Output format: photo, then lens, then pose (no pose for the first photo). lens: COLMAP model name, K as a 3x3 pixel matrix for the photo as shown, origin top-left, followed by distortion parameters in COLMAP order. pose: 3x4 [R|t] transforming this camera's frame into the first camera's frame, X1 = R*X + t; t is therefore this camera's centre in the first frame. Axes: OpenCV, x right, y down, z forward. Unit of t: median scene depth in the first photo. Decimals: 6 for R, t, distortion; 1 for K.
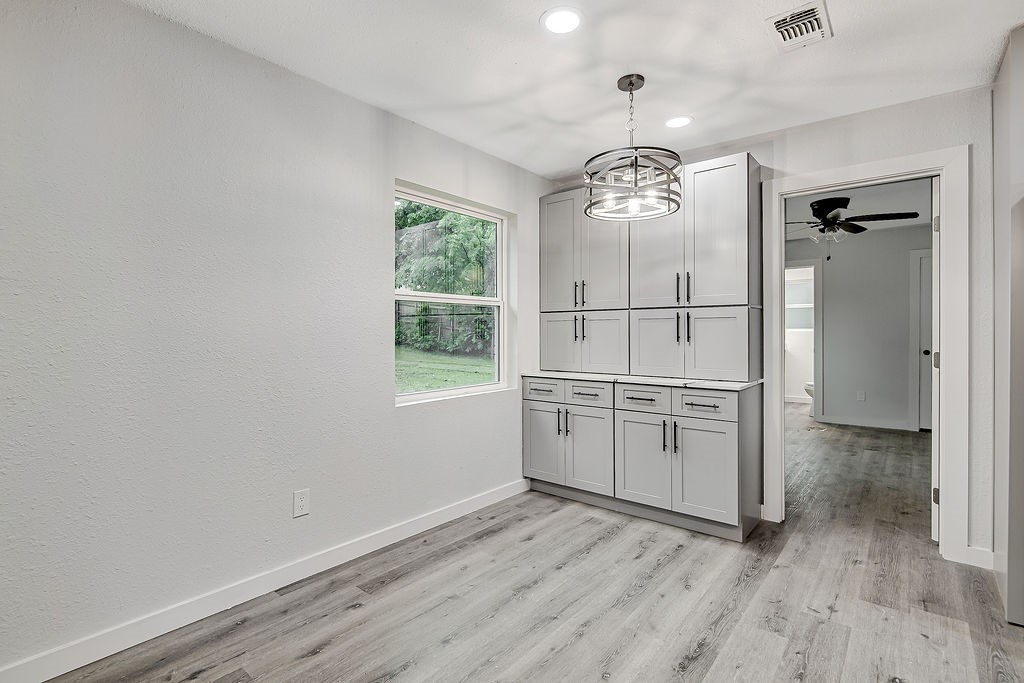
lens RADIAL K [[483.8, 0, 510.2], [0, 483.8, 332.8], [0, 0, 1]] dist [-0.006246, -0.000039]
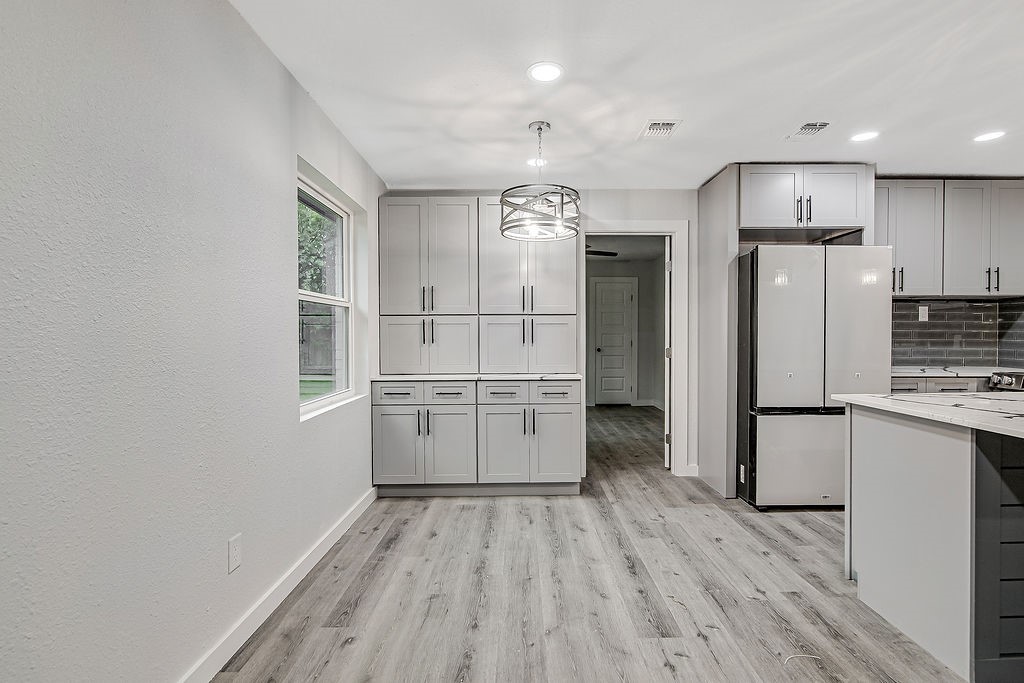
lens RADIAL K [[493.4, 0, 527.3], [0, 493.4, 343.8], [0, 0, 1]] dist [-0.007679, 0.000011]
pose [[0.757243, -0.011695, 0.653028, -0.448323], [0.002612, 0.999886, 0.014877, 0.001393], [-0.653128, -0.009560, 0.757188, 0.066552]]
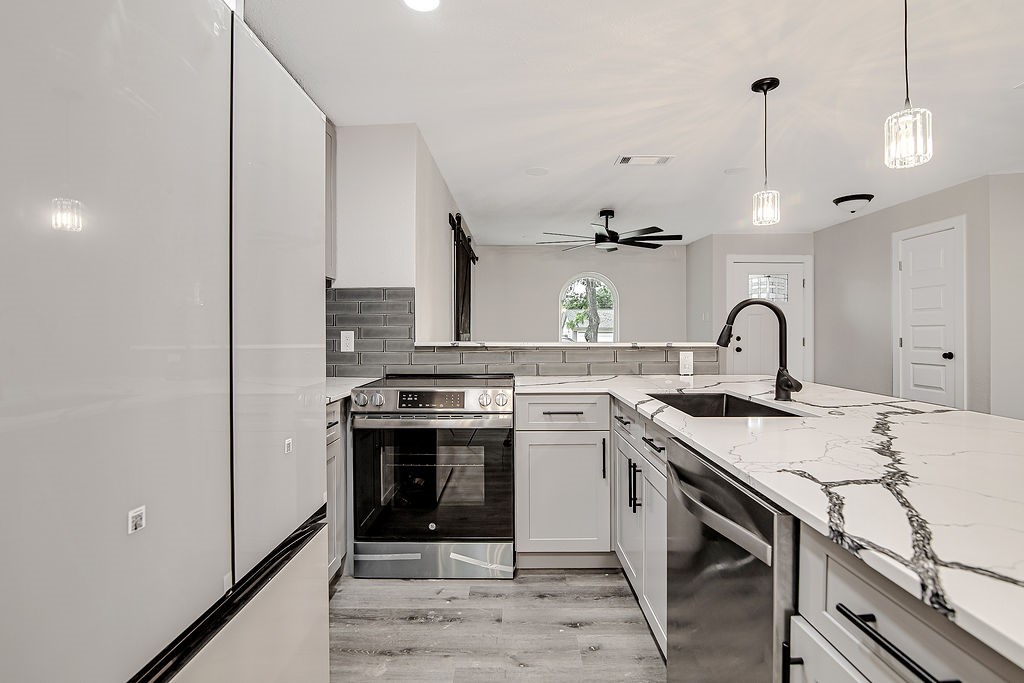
lens RADIAL K [[491.3, 0, 510.1], [0, 491.3, 332.2], [0, 0, 1]] dist [-0.017276, -0.000110]
pose [[-0.631970, 0.001396, 0.774992, 0.400401], [0.002193, 0.999998, -0.000012, 0.003050], [-0.774990, 0.001692, -0.631971, 0.508236]]
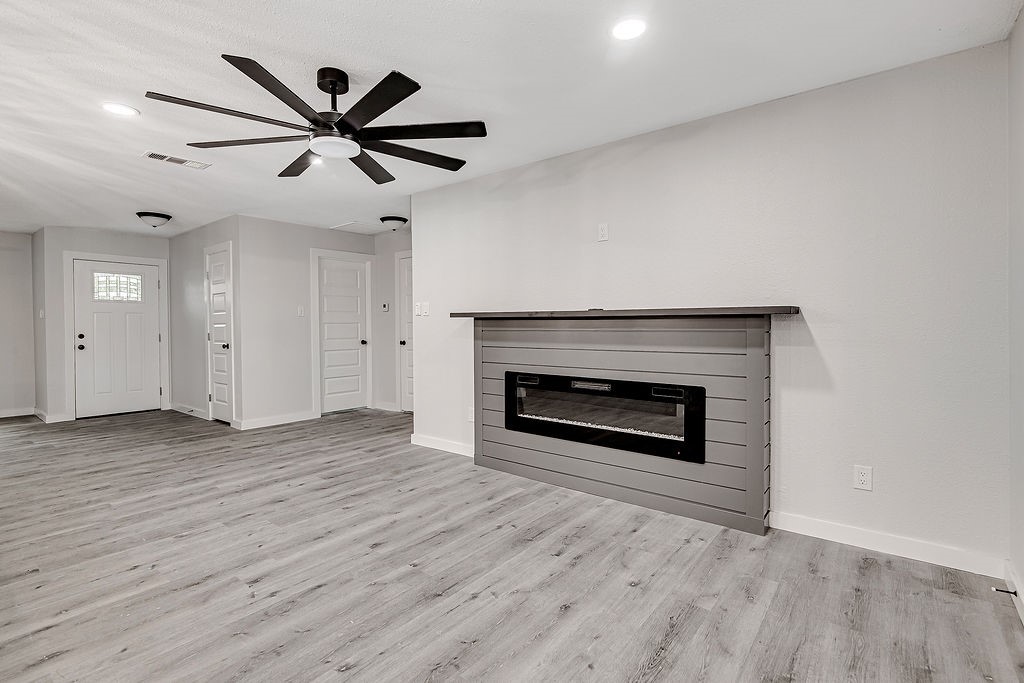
lens RADIAL K [[480.7, 0, 510.5], [0, 480.7, 333.2], [0, 0, 1]] dist [-0.006765, 0.000032]
pose [[-0.999719, 0.009872, -0.021559, -0.363603], [0.009504, 0.999808, 0.017113, 0.003126], [0.021724, 0.016903, -0.999621, 0.505606]]
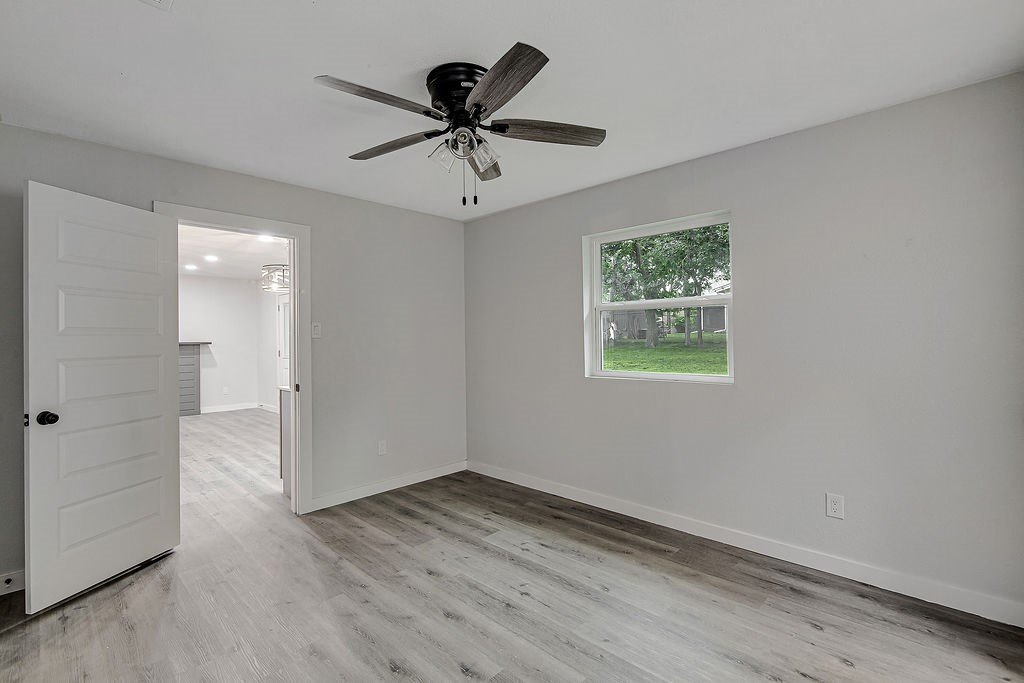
lens RADIAL K [[469.5, 0, 510.6], [0, 469.5, 335.9], [0, 0, 1]] dist [-0.000646, 0.000139]
pose [[-0.078111, -0.003291, -0.996939, 1.657039], [0.009512, 0.999947, -0.004046, -0.031528], [0.996899, -0.009799, -0.078075, 1.609145]]
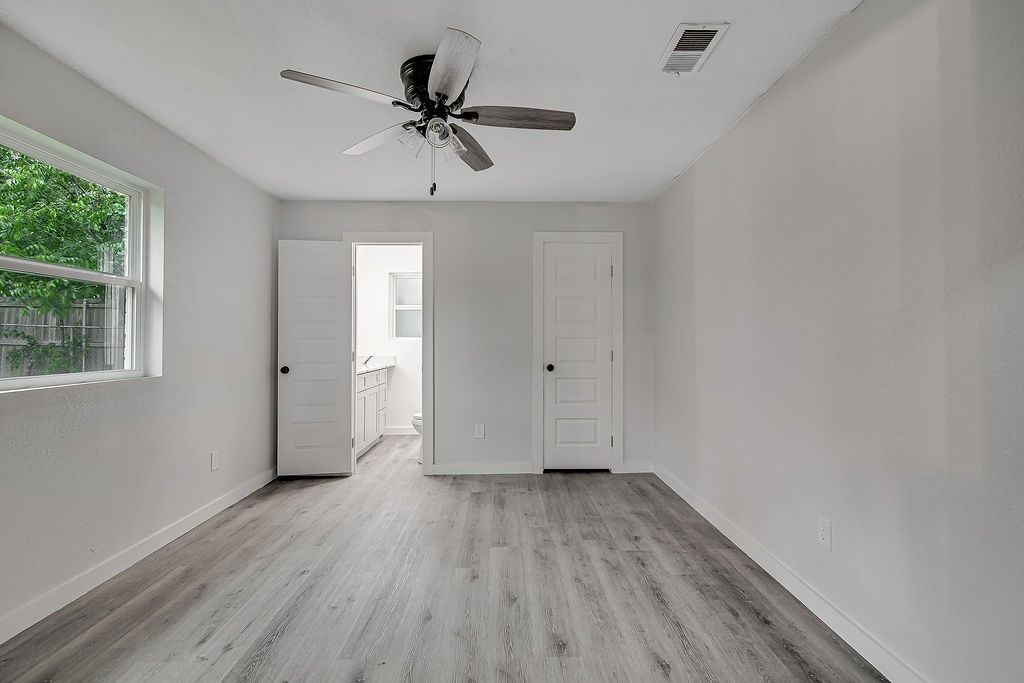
lens RADIAL K [[469.5, 0, 510.6], [0, 469.5, 335.9], [0, 0, 1]] dist [-0.000646, 0.000139]
pose [[0.756712, 0.010803, 0.653659, 0.612834], [0.000636, 0.999851, -0.017261, 0.007029], [-0.653748, 0.013478, 0.756593, 0.883058]]
